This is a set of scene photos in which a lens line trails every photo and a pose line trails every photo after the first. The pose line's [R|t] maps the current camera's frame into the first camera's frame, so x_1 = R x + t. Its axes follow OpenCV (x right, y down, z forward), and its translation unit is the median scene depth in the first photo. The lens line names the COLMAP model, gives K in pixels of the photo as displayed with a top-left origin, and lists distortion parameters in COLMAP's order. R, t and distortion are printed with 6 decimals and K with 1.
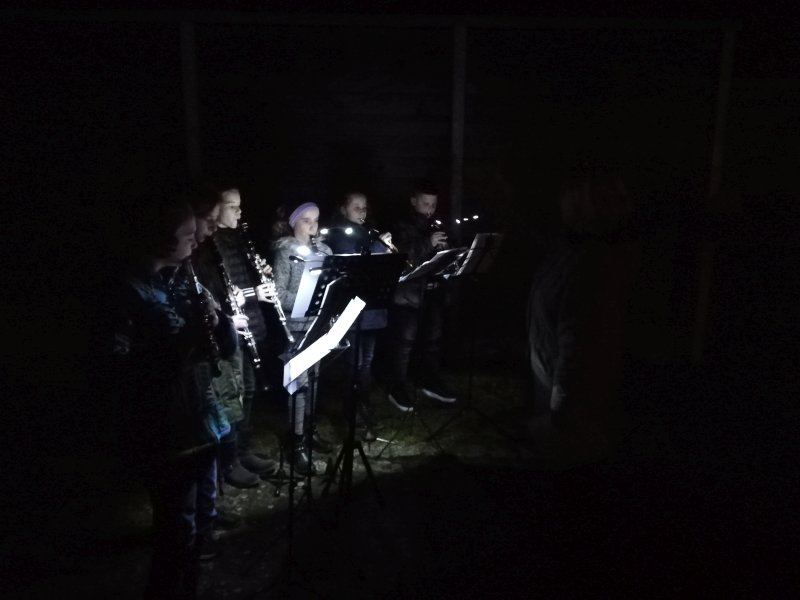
lens RADIAL K [[619.9, 0, 395.0], [0, 619.9, 302.3], [0, 0, 1]] dist [0.058806, -0.071796]
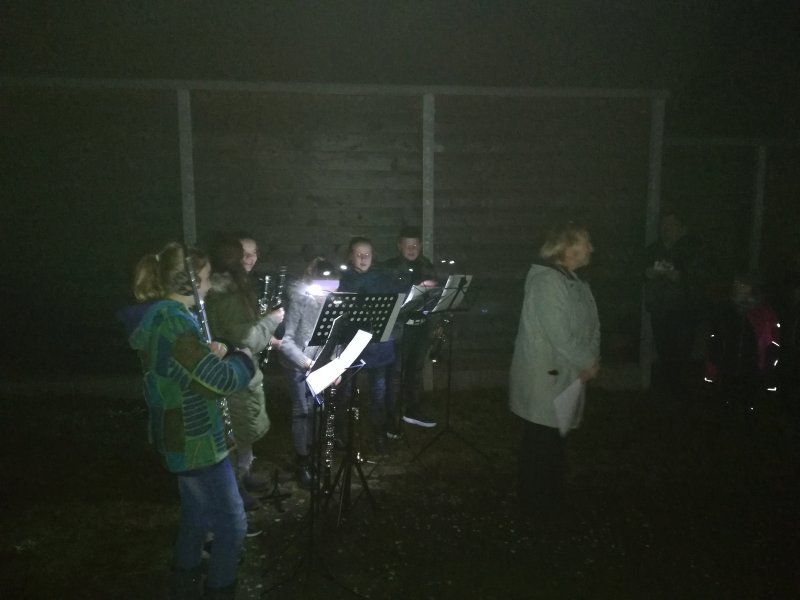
lens RADIAL K [[619.9, 0, 394.1], [0, 619.9, 299.7], [0, 0, 1]] dist [0.058806, -0.071796]
pose [[0.997908, -0.016694, 0.062459, -0.064114], [0.021315, 0.997025, -0.074073, 0.025372], [-0.061037, 0.075250, 0.995295, -0.183719]]
